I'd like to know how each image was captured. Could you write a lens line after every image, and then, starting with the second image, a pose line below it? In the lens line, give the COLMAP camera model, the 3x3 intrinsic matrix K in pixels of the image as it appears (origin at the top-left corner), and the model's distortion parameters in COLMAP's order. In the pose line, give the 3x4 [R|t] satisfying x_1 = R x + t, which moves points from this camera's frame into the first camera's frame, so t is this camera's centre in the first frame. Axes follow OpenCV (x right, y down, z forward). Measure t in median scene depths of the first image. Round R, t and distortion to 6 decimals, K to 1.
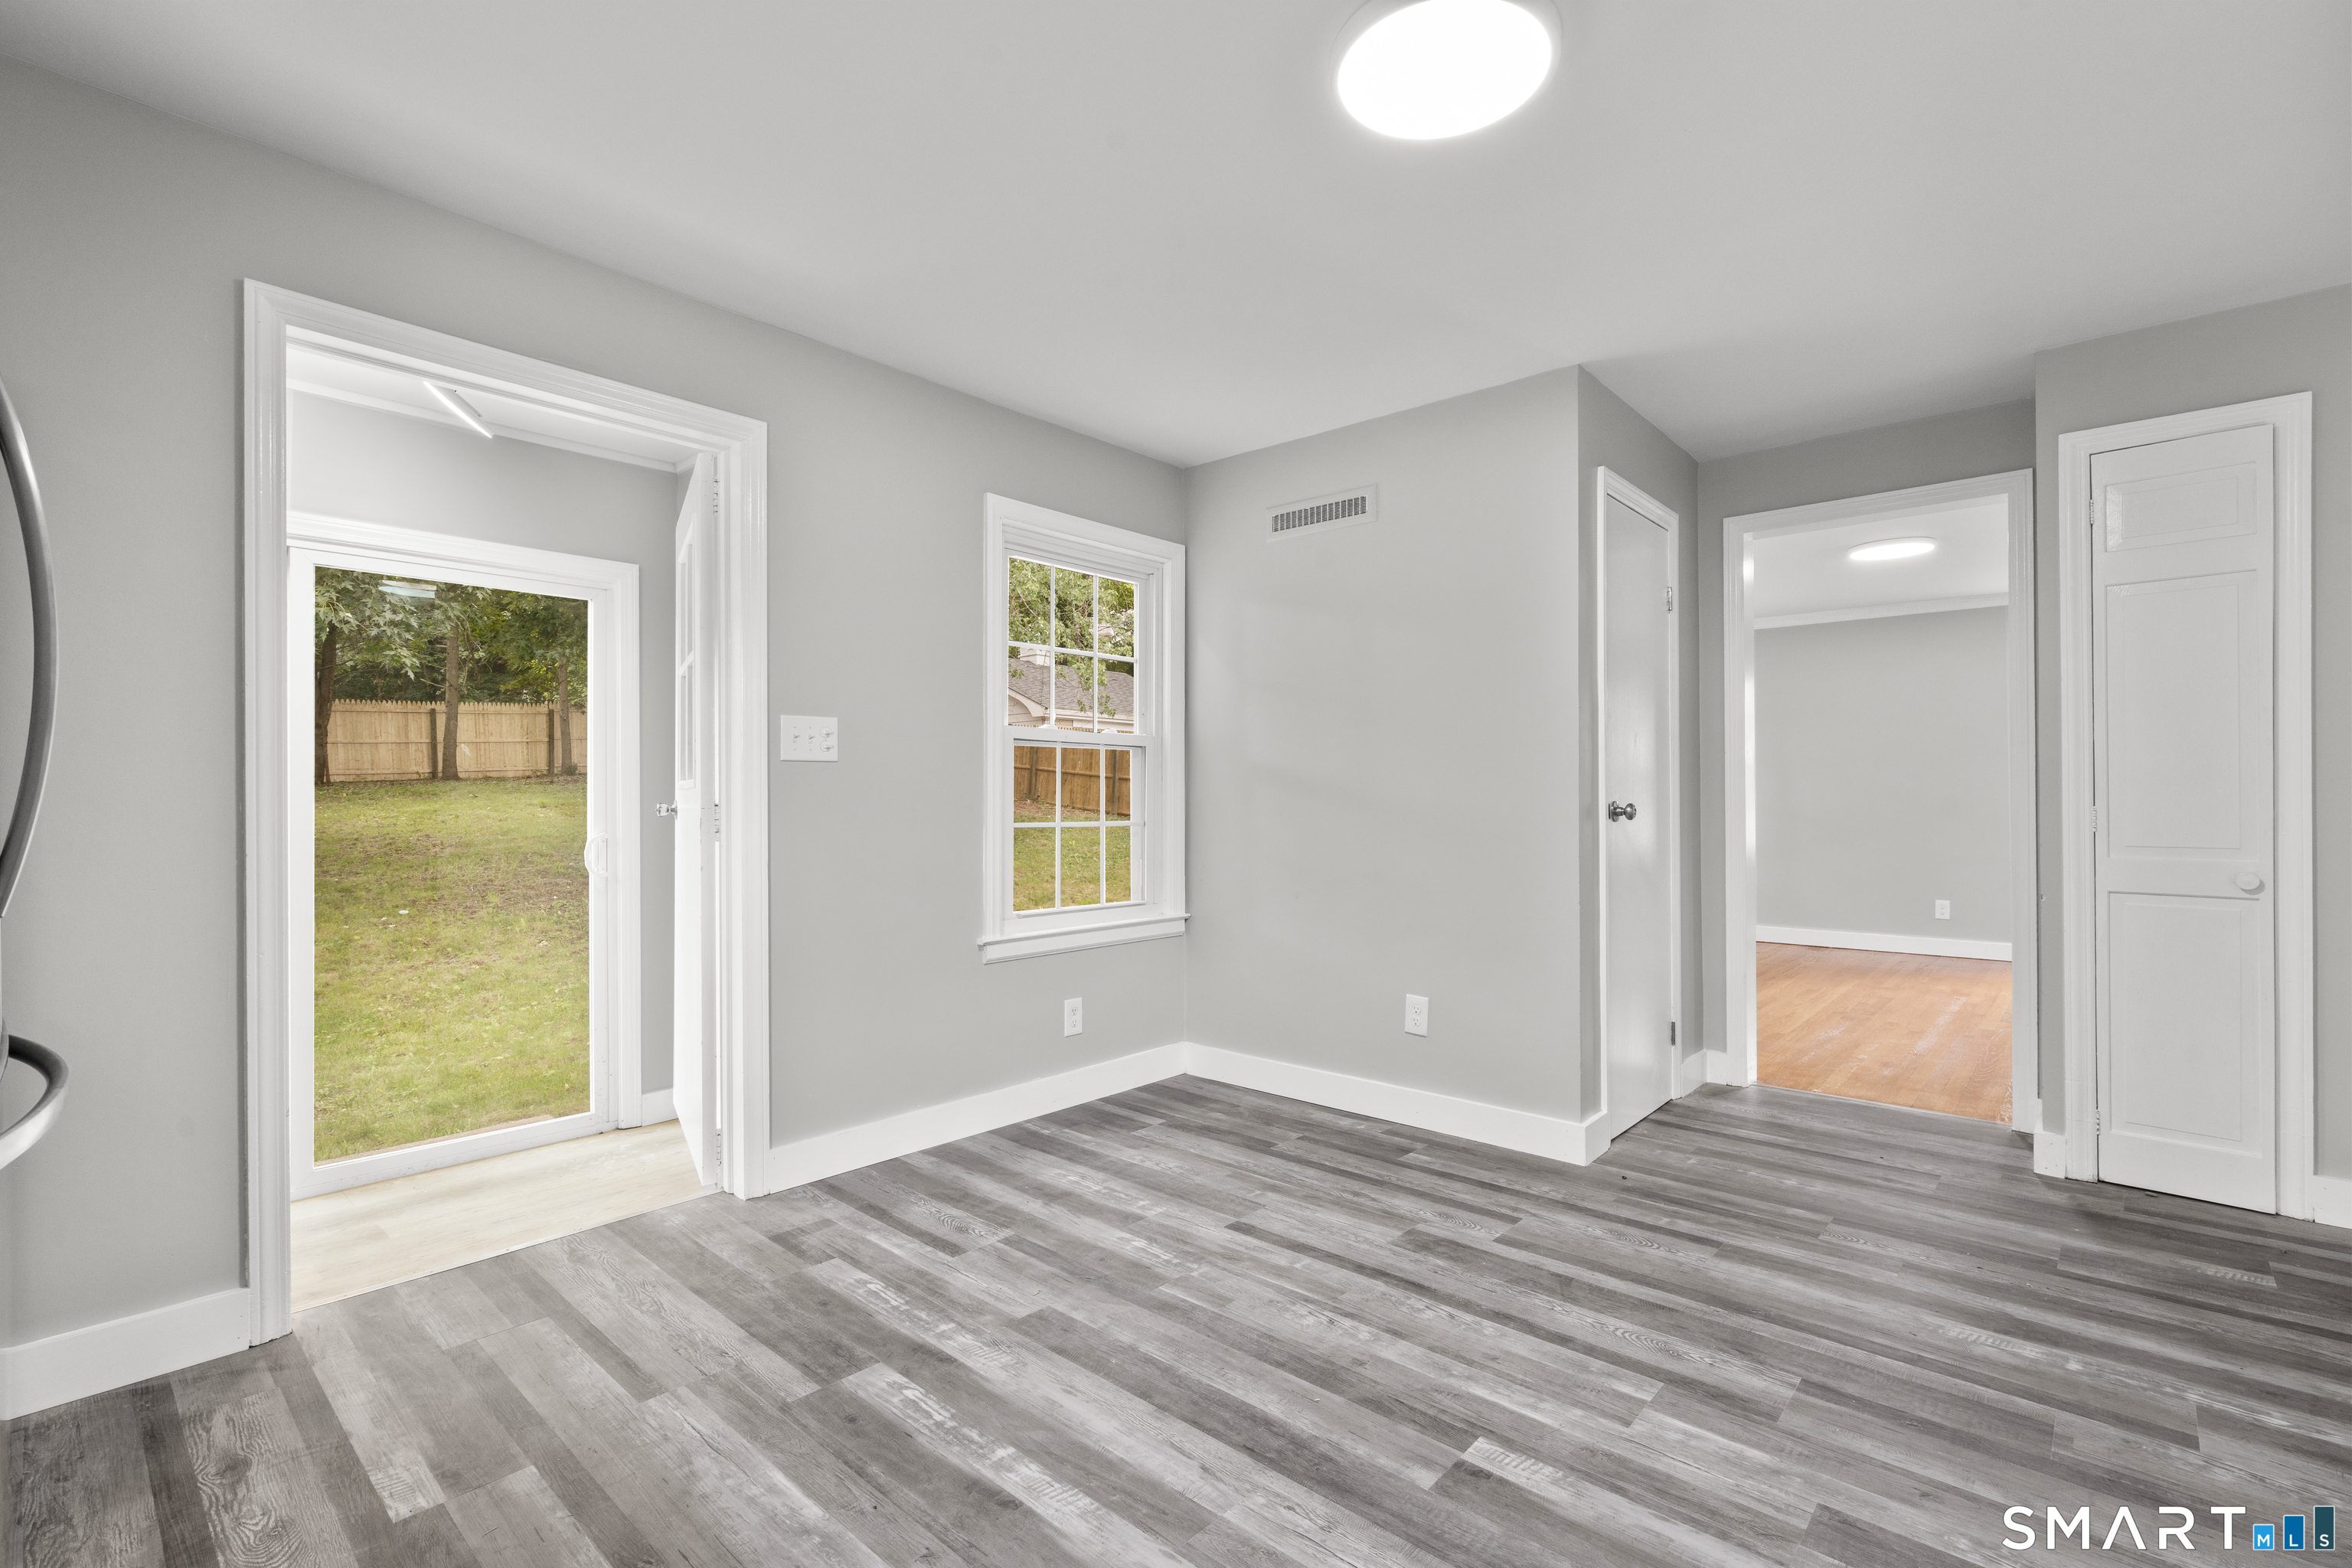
lens RADIAL K [[1054.2, 0, 1183.0], [0, 1054.2, 797.3], [0, 0, 1]] dist [-0.010585, 0.005767]
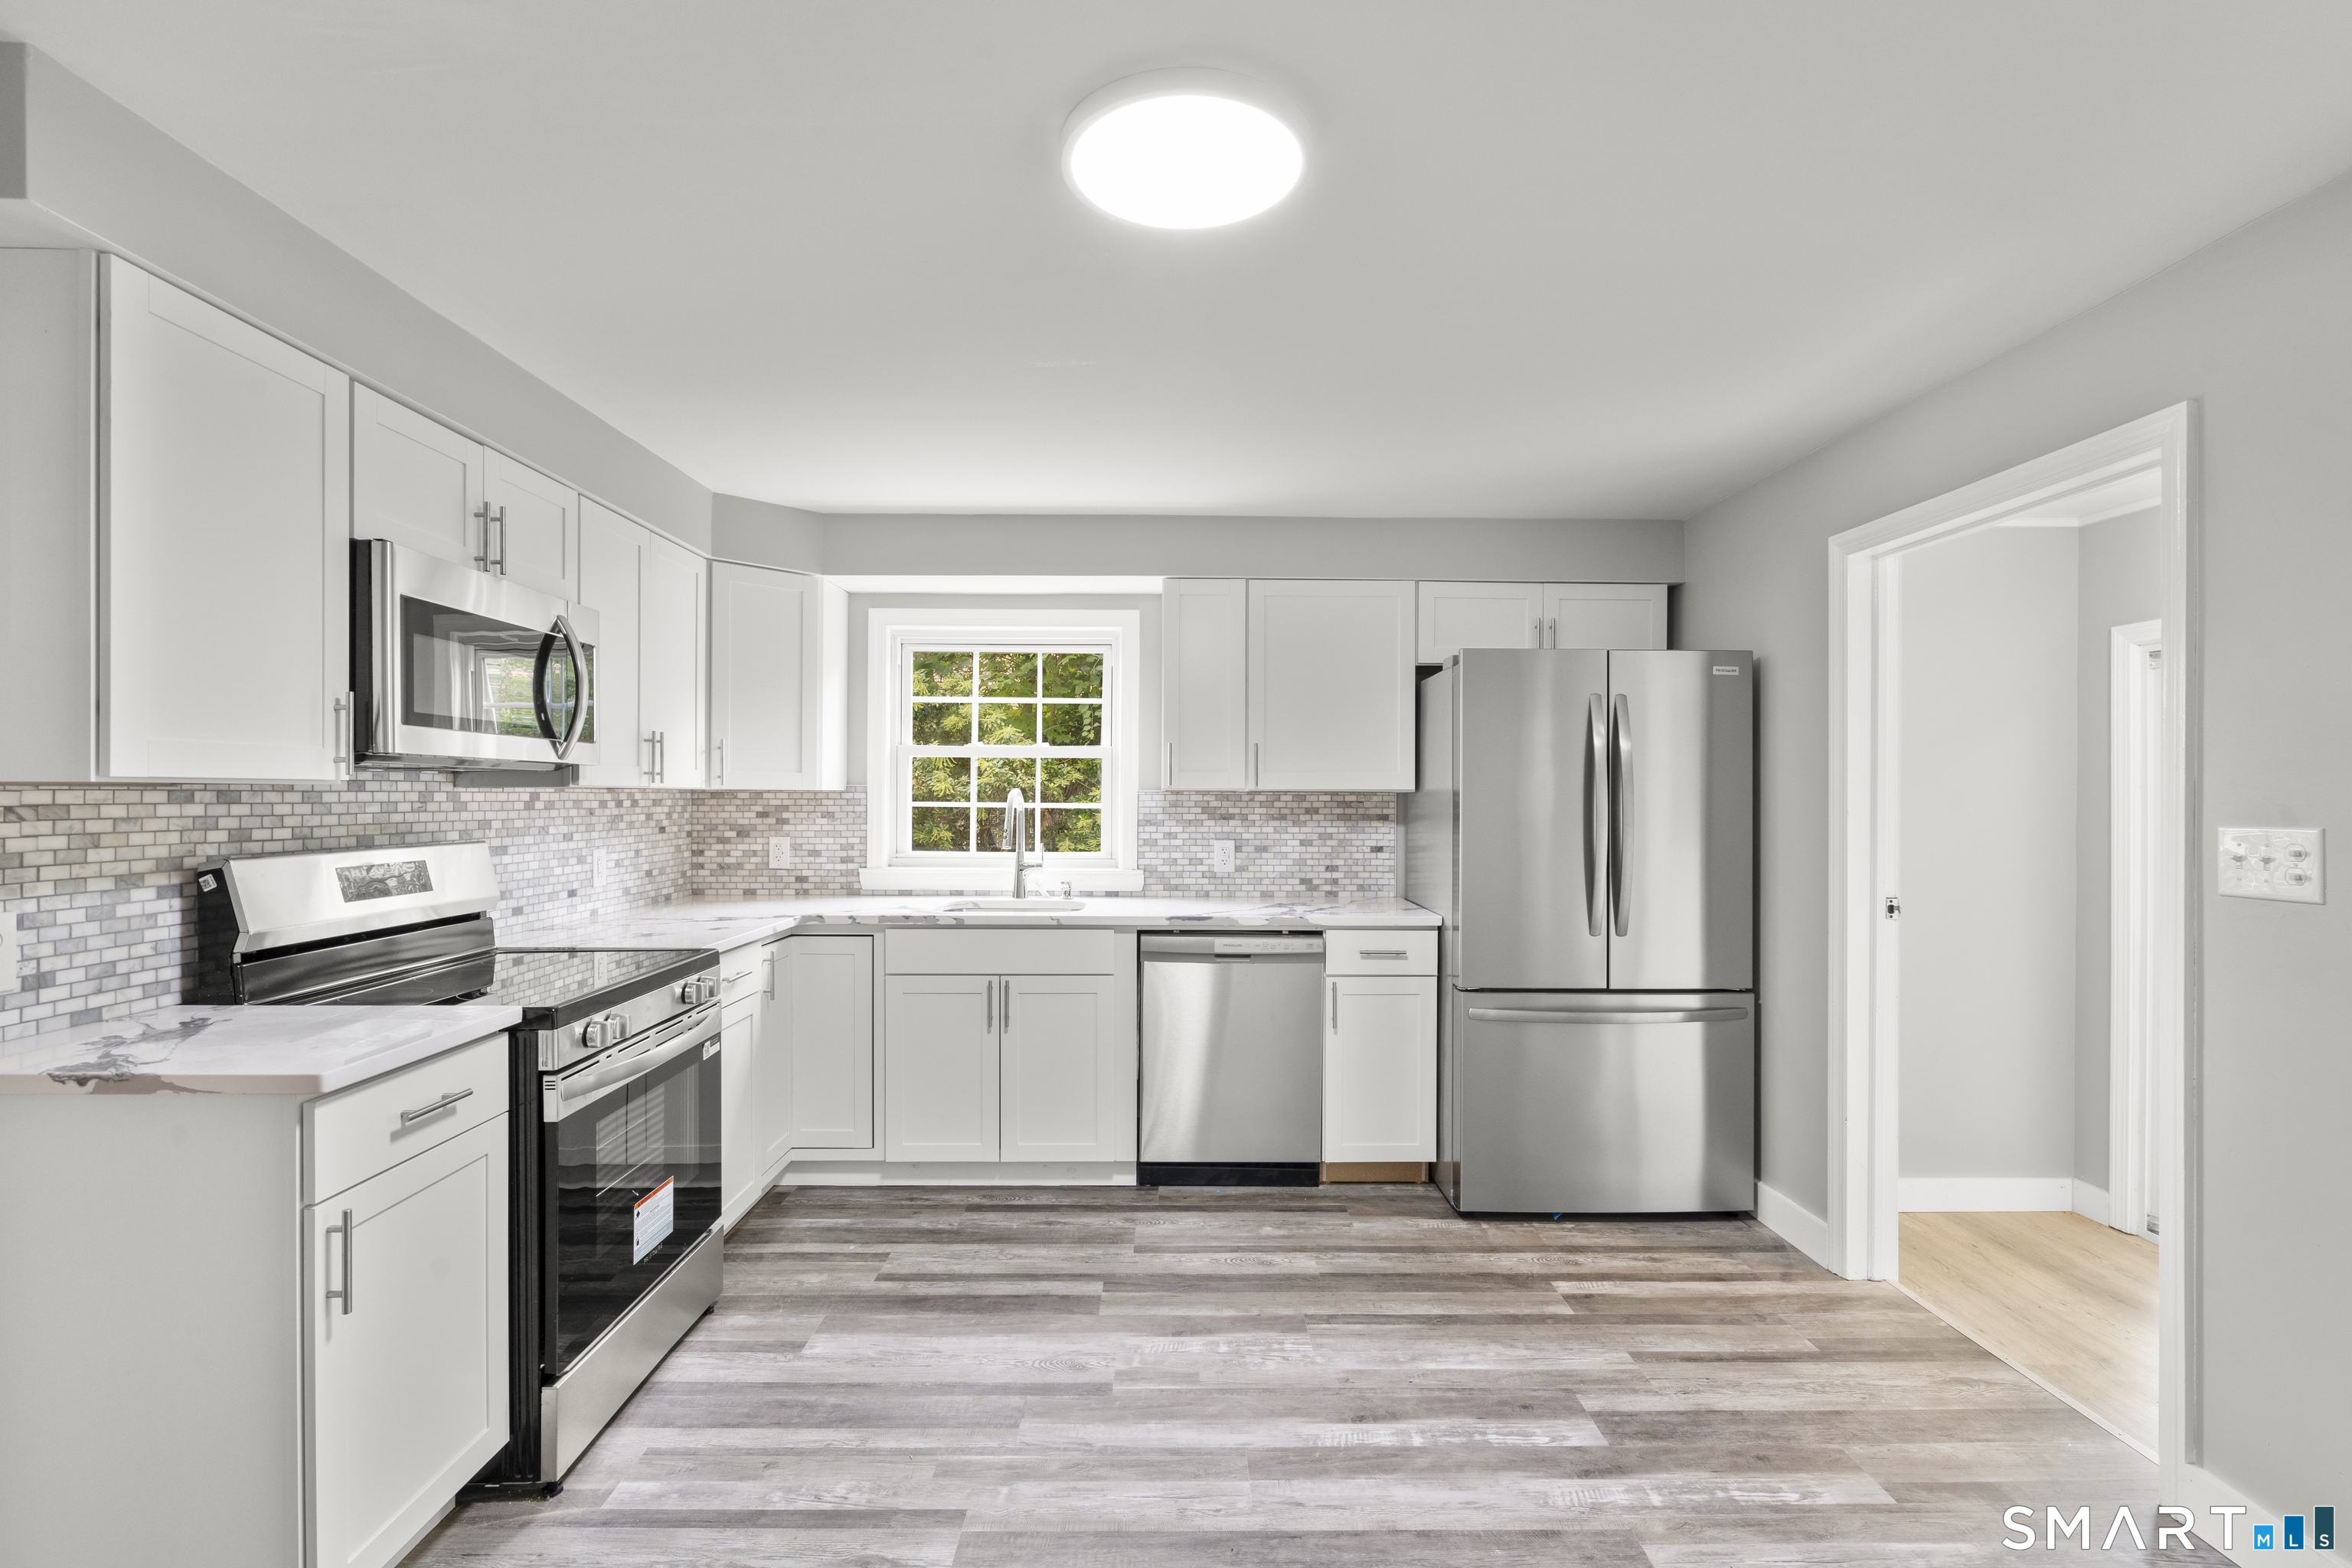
lens RADIAL K [[1054.2, 0, 1183.0], [0, 1054.2, 797.3], [0, 0, 1]] dist [-0.010585, 0.005767]
pose [[-0.737994, 0.002705, -0.674802, 0.688729], [0.000711, 0.999995, 0.003232, -0.124485], [0.674807, 0.001905, -0.737992, 1.339697]]
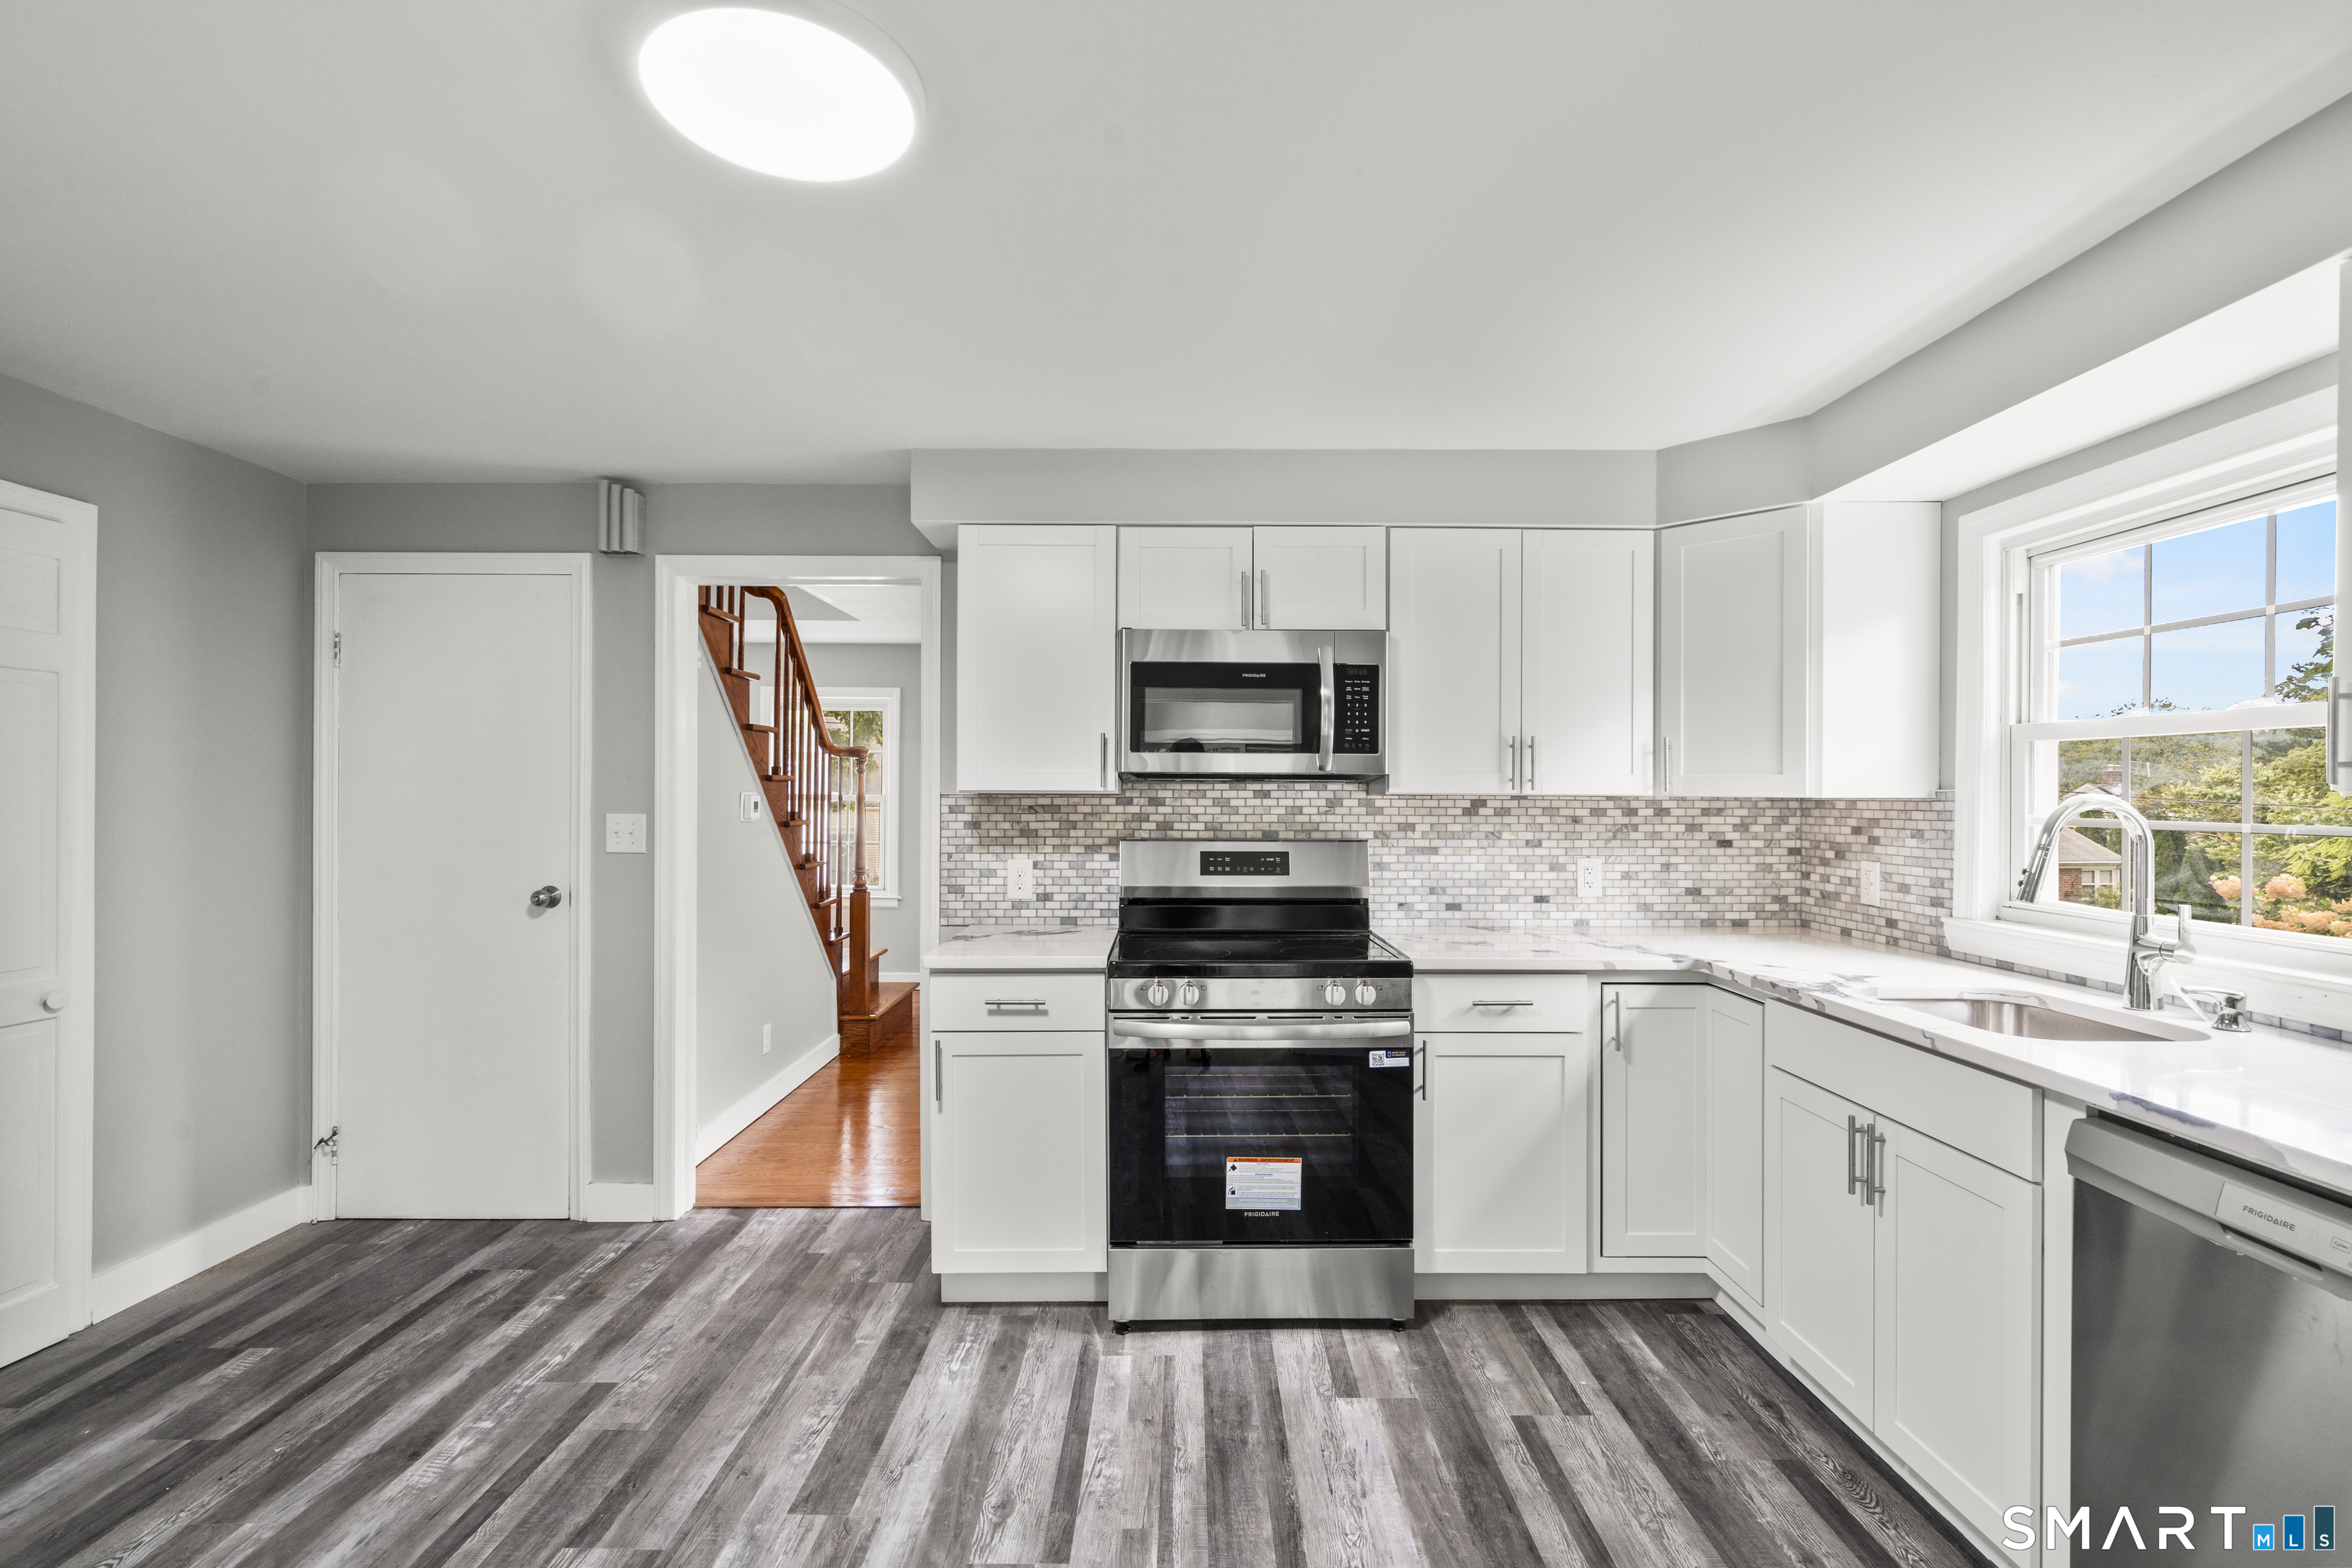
lens RADIAL K [[1054.2, 0, 1183.0], [0, 1054.2, 797.3], [0, 0, 1]] dist [-0.010585, 0.005767]
pose [[-0.672636, -0.000741, 0.739973, -0.446563], [-0.004102, 0.999988, -0.002727, -0.124743], [-0.739962, -0.004870, -0.672631, 1.058404]]
